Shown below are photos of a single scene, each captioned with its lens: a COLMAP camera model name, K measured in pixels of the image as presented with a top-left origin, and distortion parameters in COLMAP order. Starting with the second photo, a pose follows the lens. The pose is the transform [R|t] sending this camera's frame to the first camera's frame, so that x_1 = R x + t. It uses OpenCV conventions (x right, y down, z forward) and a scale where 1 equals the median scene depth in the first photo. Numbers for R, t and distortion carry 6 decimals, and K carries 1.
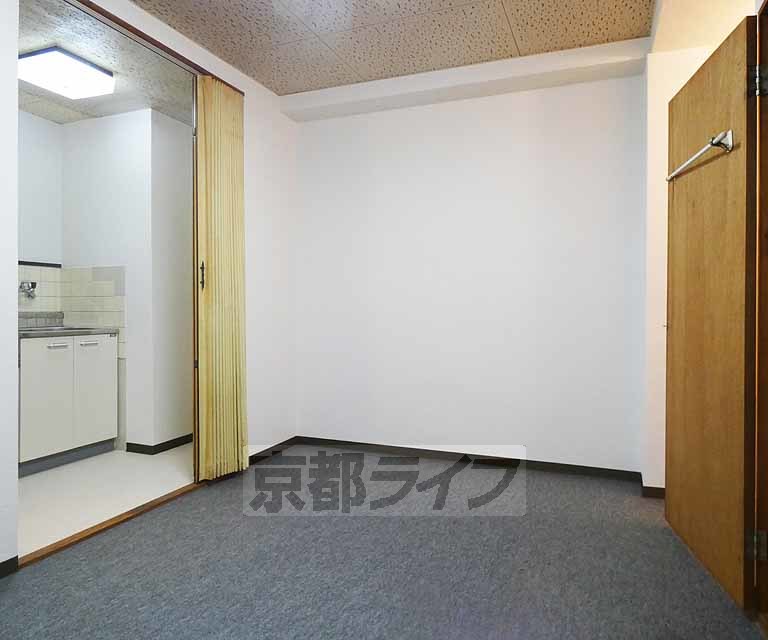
lens RADIAL K [[460.6, 0, 384.0], [0, 460.6, 320.0], [0, 0, 1]] dist [-0.020724, -0.000439]
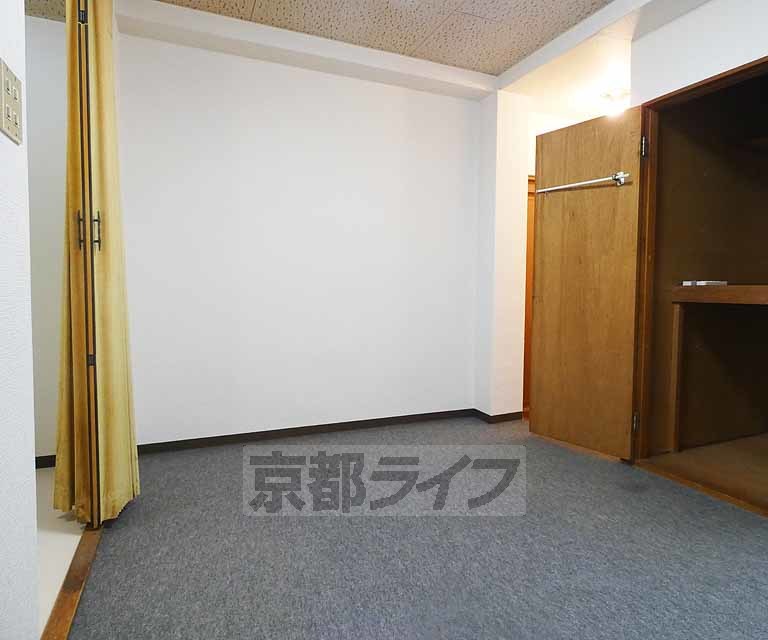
lens RADIAL K [[478.5, 0, 384.0], [0, 478.5, 320.0], [0, 0, 1]] dist [0.000933, 0.000226]
pose [[0.736225, -0.041835, 0.675442, -0.627214], [0.012696, 0.998766, 0.048022, 0.007732], [-0.676617, -0.026780, 0.735848, 0.188640]]
